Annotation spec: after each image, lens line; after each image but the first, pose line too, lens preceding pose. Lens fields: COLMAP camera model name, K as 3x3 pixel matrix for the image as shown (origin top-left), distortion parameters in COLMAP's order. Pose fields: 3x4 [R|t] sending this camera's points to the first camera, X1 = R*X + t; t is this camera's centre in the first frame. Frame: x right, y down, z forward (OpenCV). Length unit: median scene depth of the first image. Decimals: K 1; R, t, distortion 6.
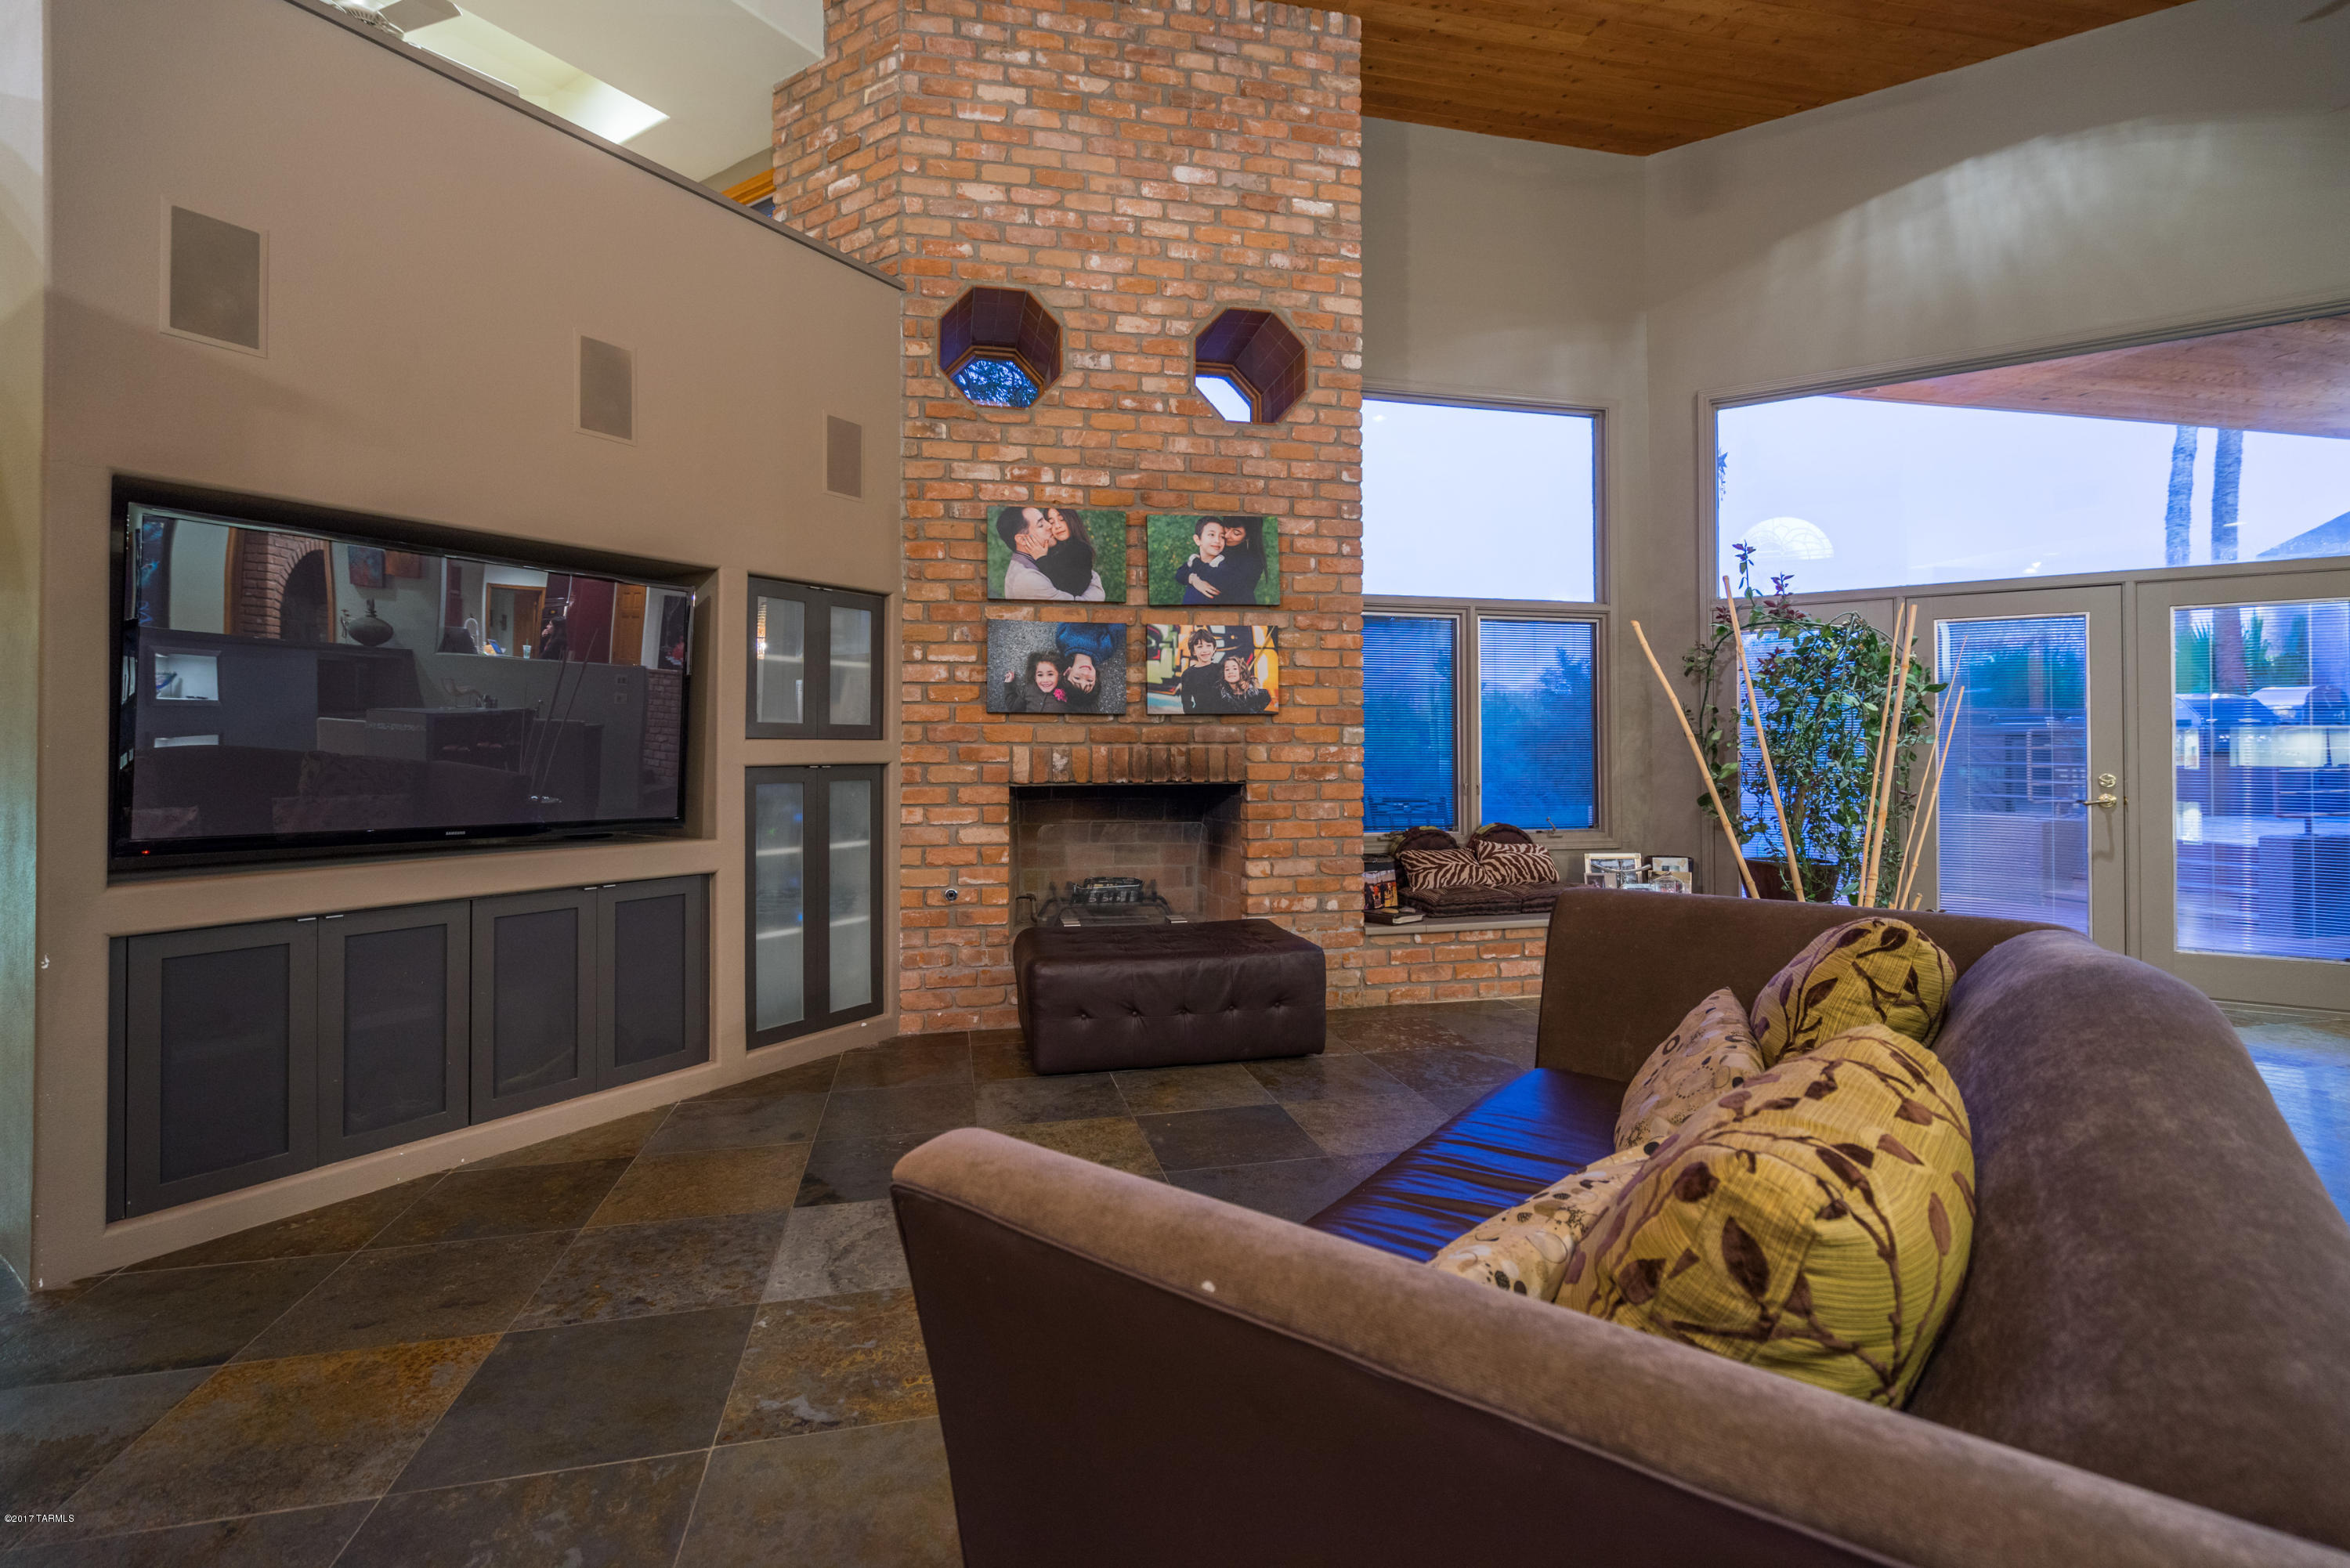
lens RADIAL K [[1063.4, 0, 1144.7], [0, 1063.4, 734.3], [0, 0, 1]] dist [-0.003321, 0.001050]
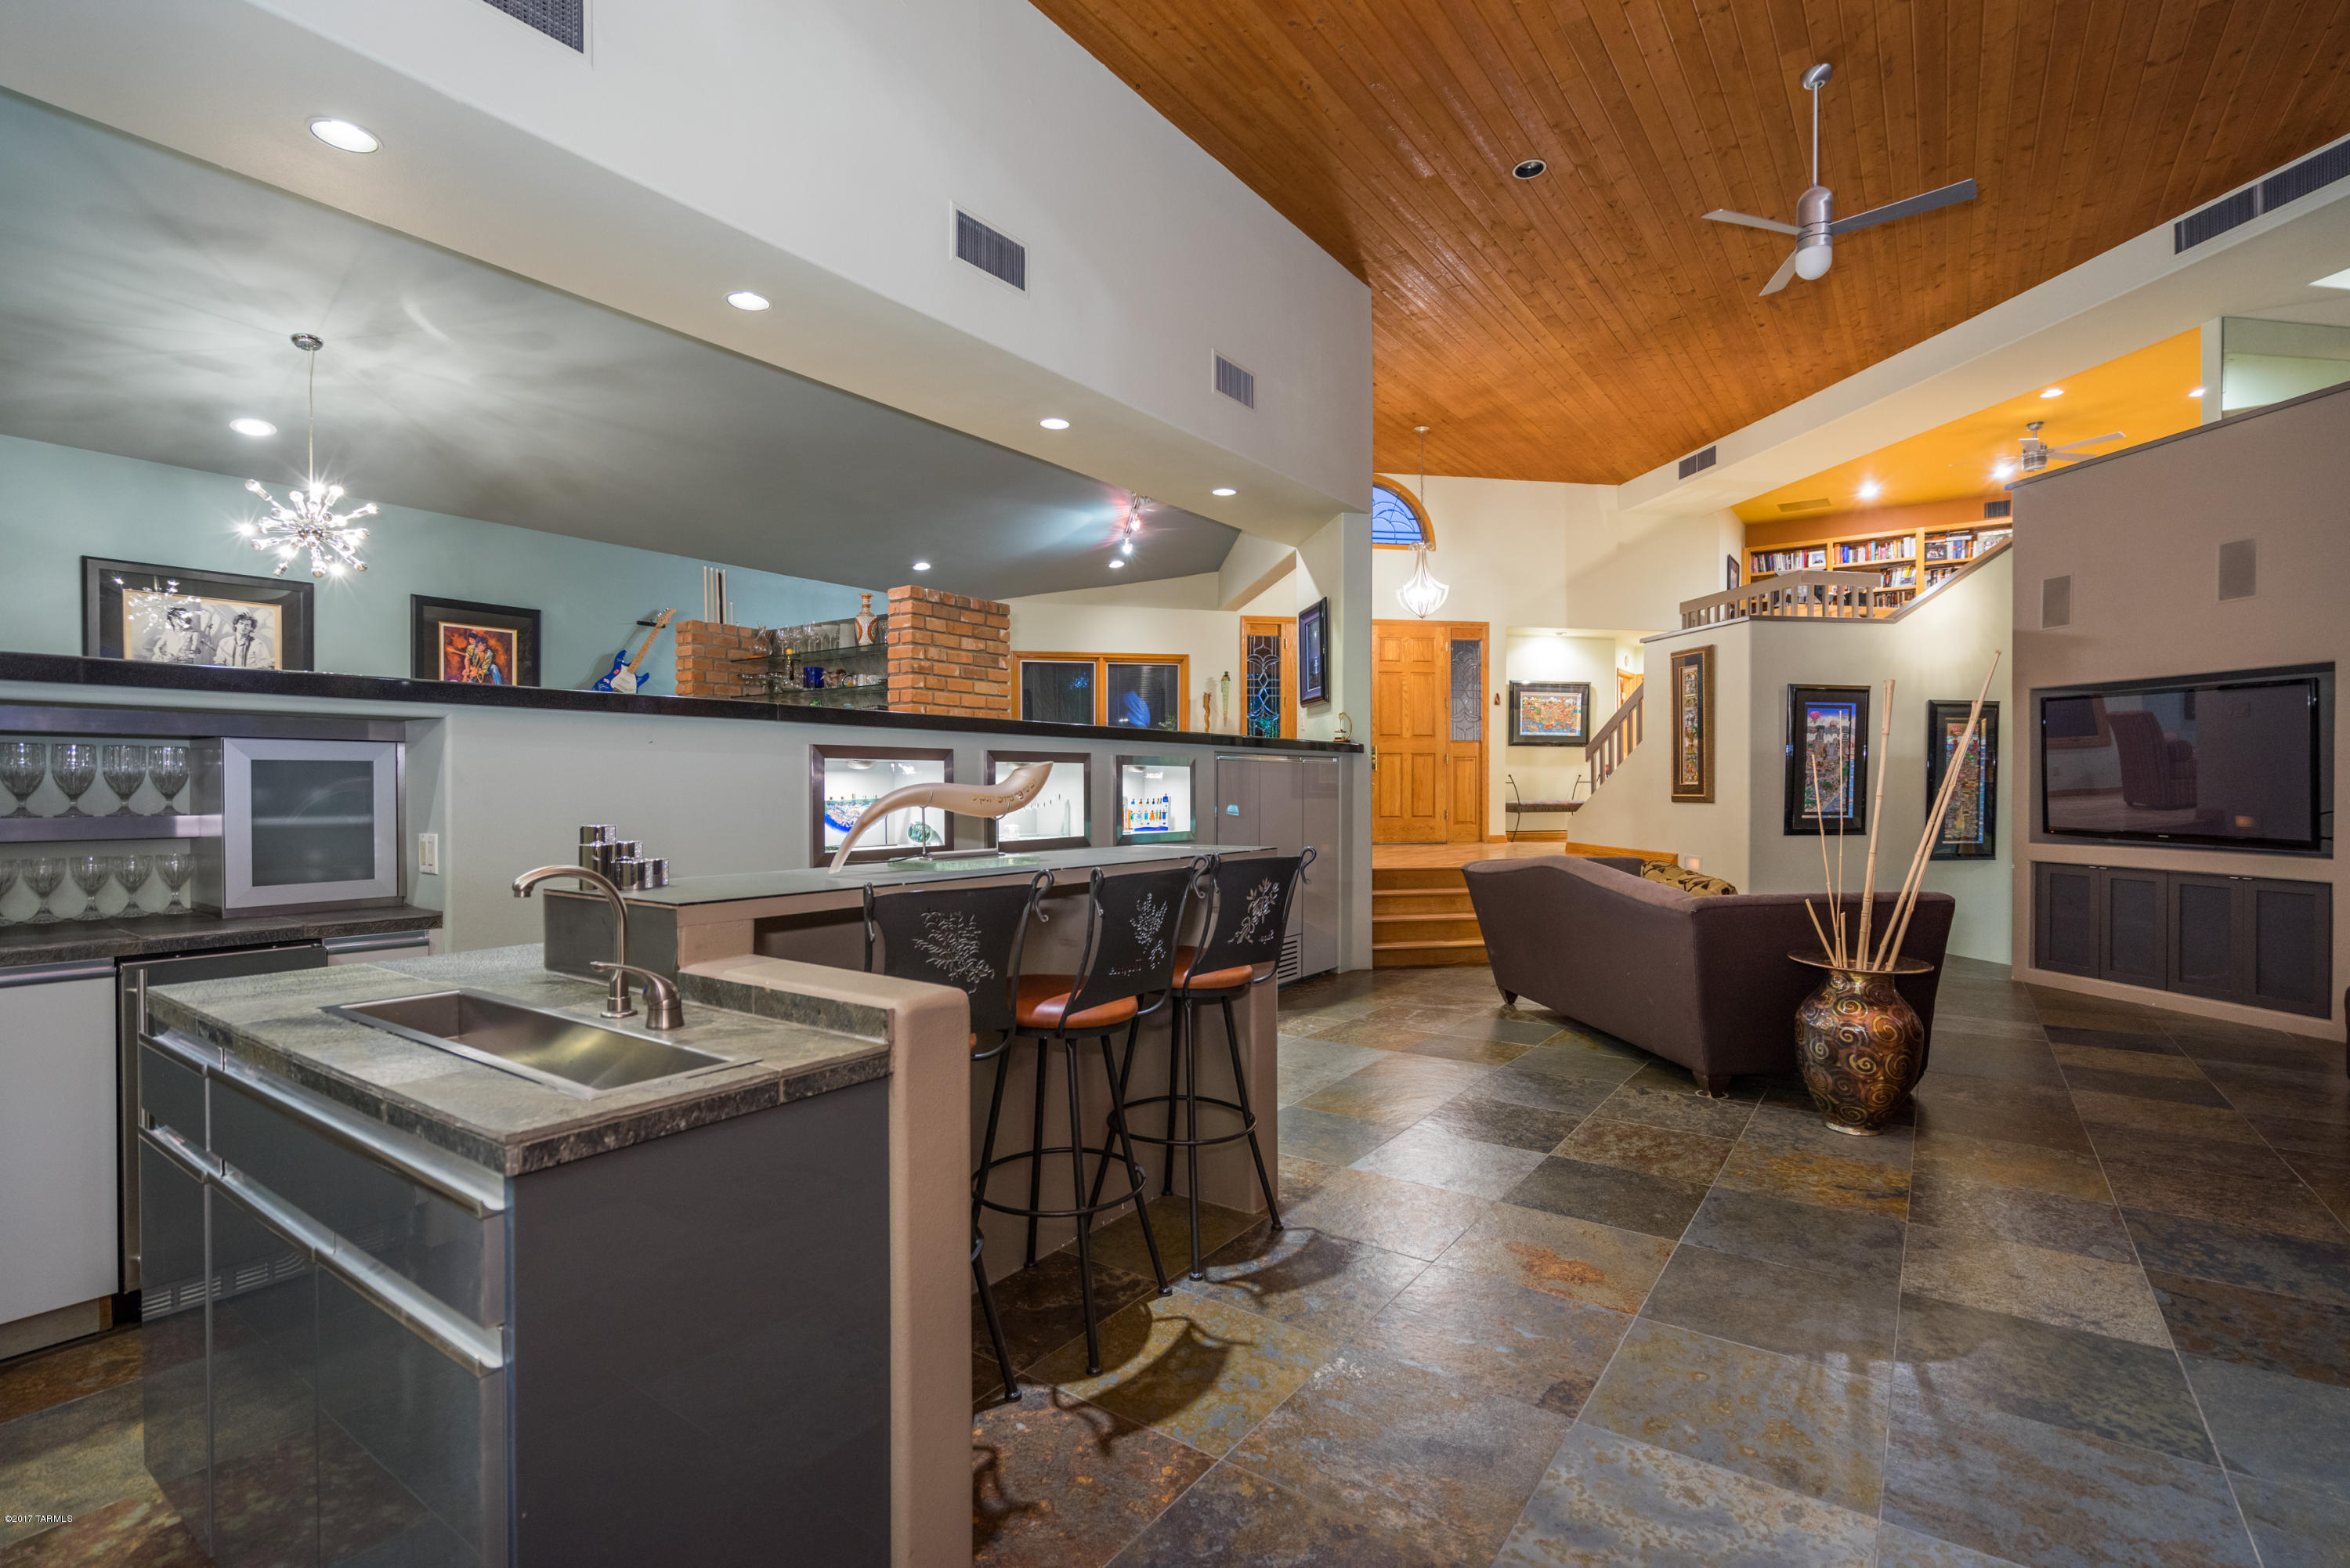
lens RADIAL K [[1063.4, 0, 1171.3], [0, 1063.4, 791.0], [0, 0, 1]] dist [-0.003321, 0.001050]
pose [[-0.735370, 0.009001, -0.677606, 1.311400], [0.014290, 0.999895, -0.002227, -0.006182], [0.677515, -0.011320, -0.735421, 0.801760]]
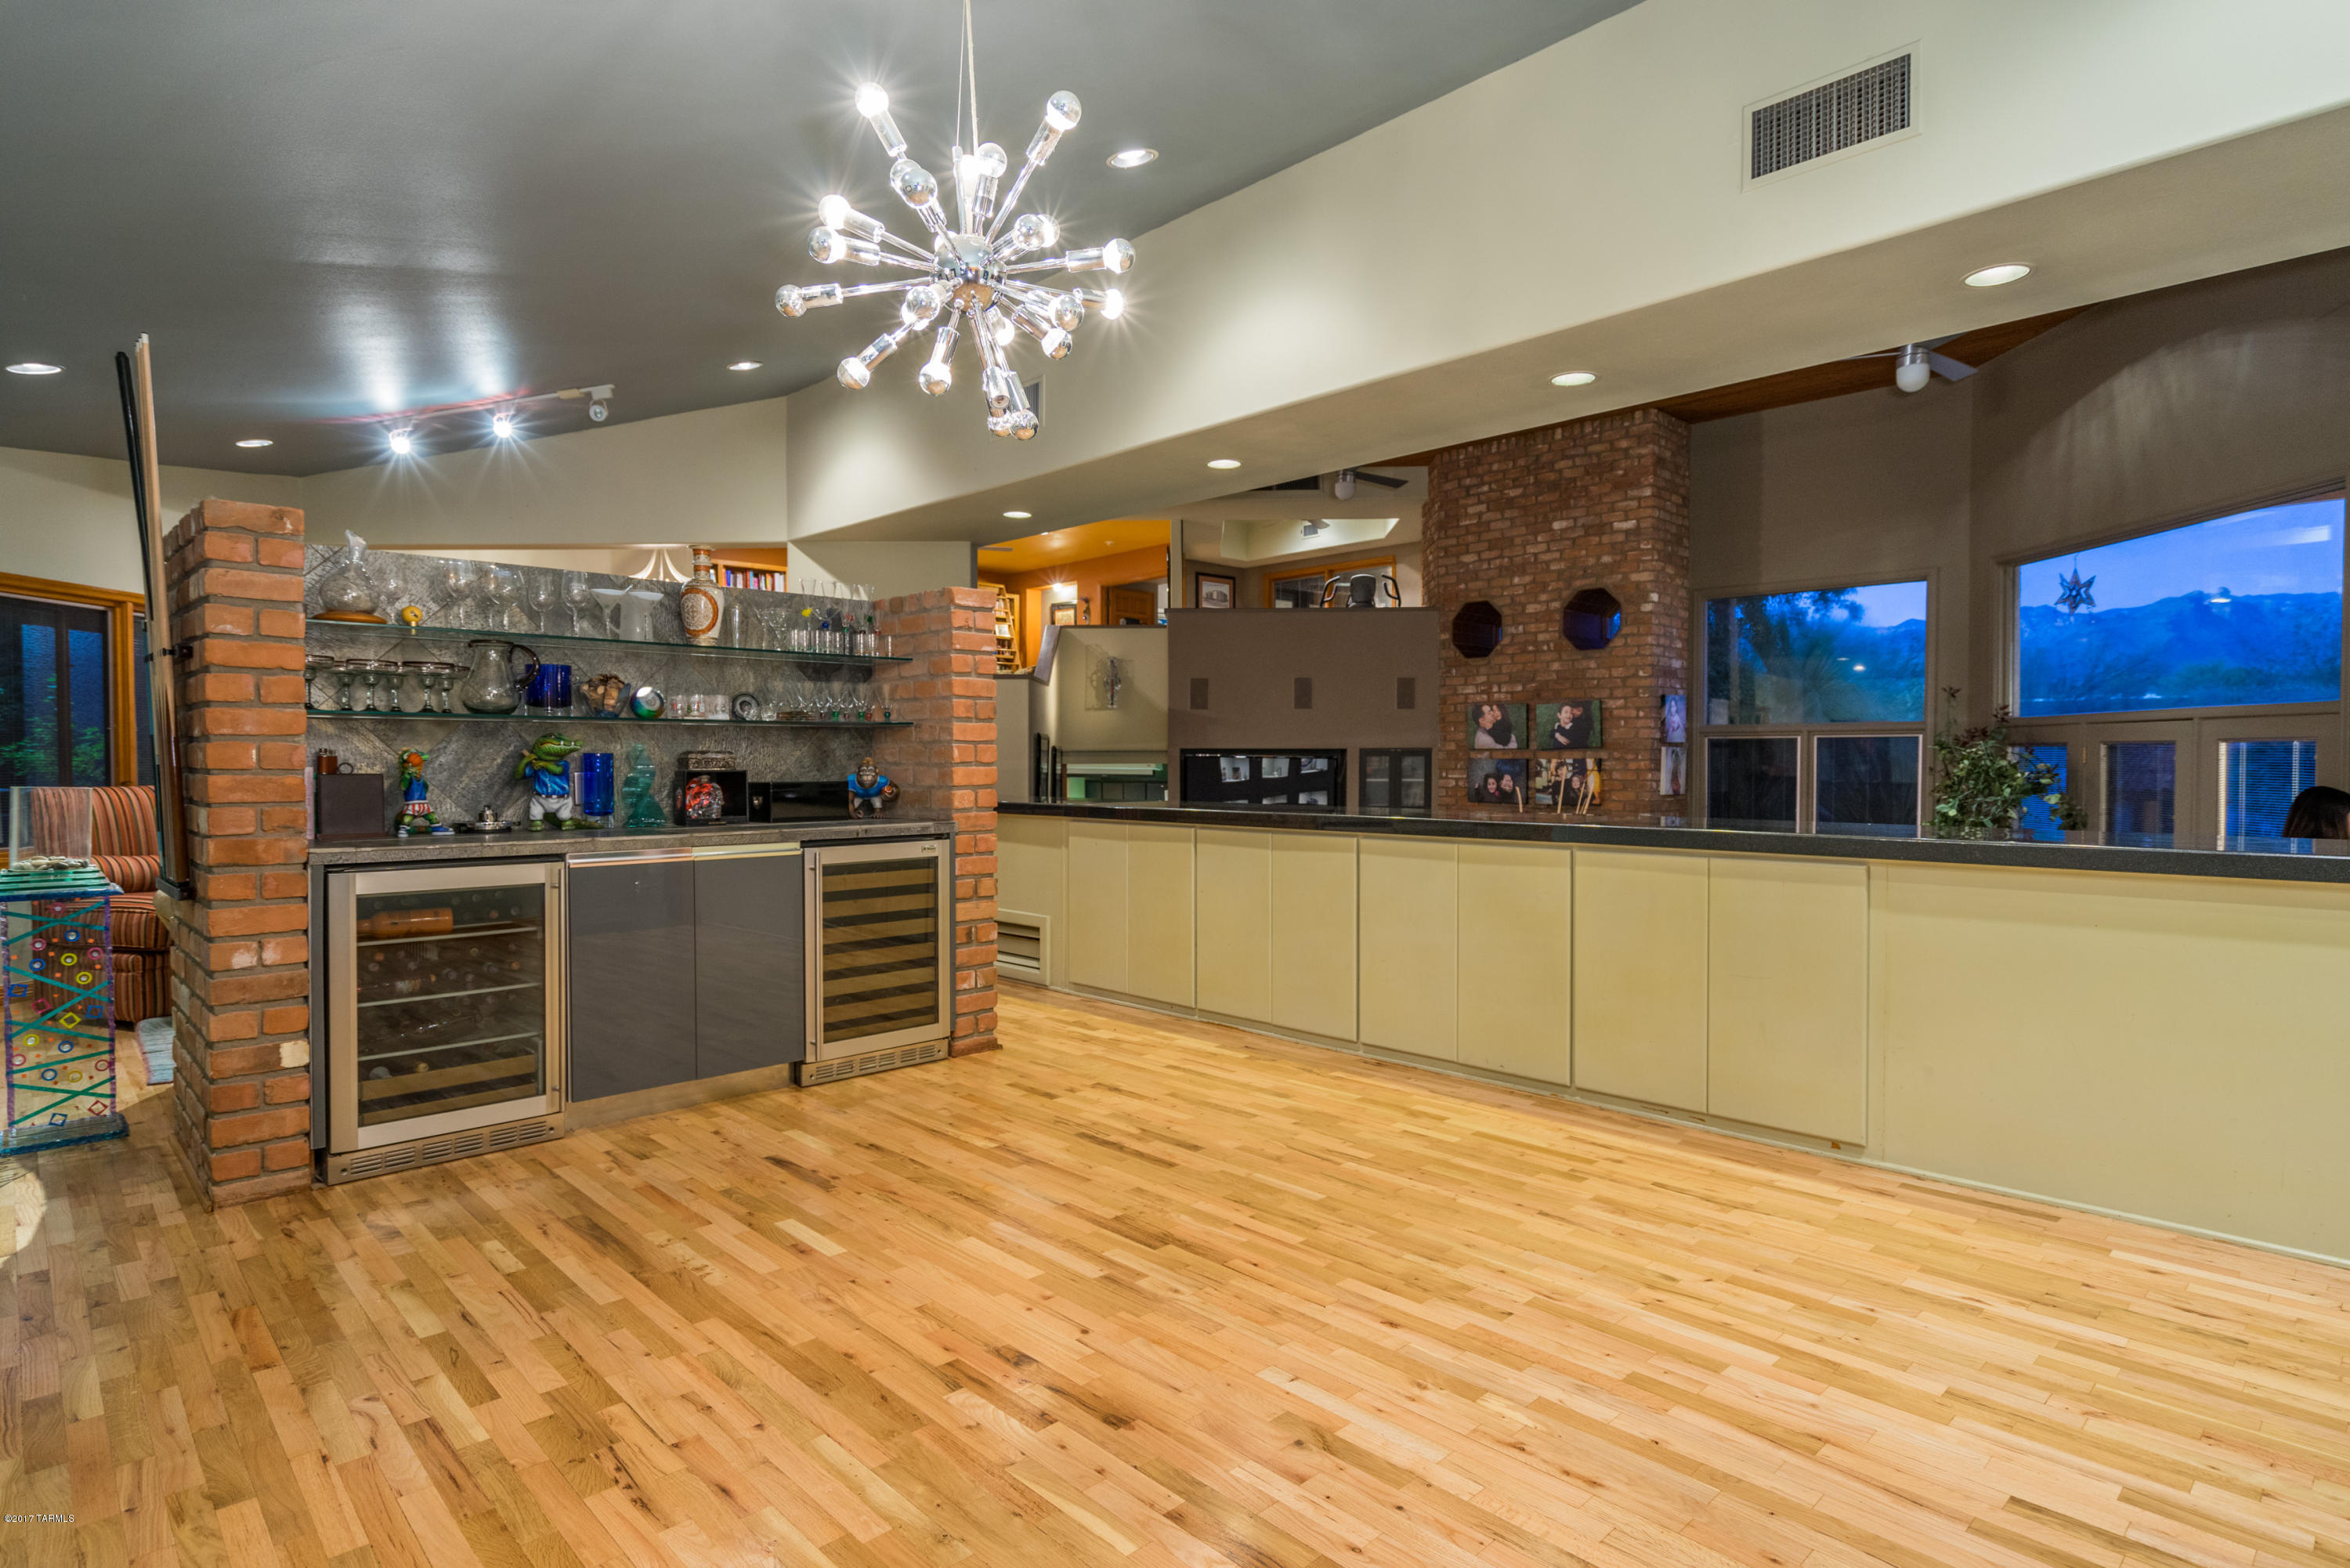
lens RADIAL K [[1230.9, 0, 1174.6], [0, 1230.9, 782.7], [0, 0, 1]] dist [0.001996, 0.000040]
pose [[0.518899, 0.017113, -0.854664, 1.624364], [0.011229, 0.999577, 0.026832, -0.128382], [0.854762, -0.023520, 0.518487, -0.782070]]
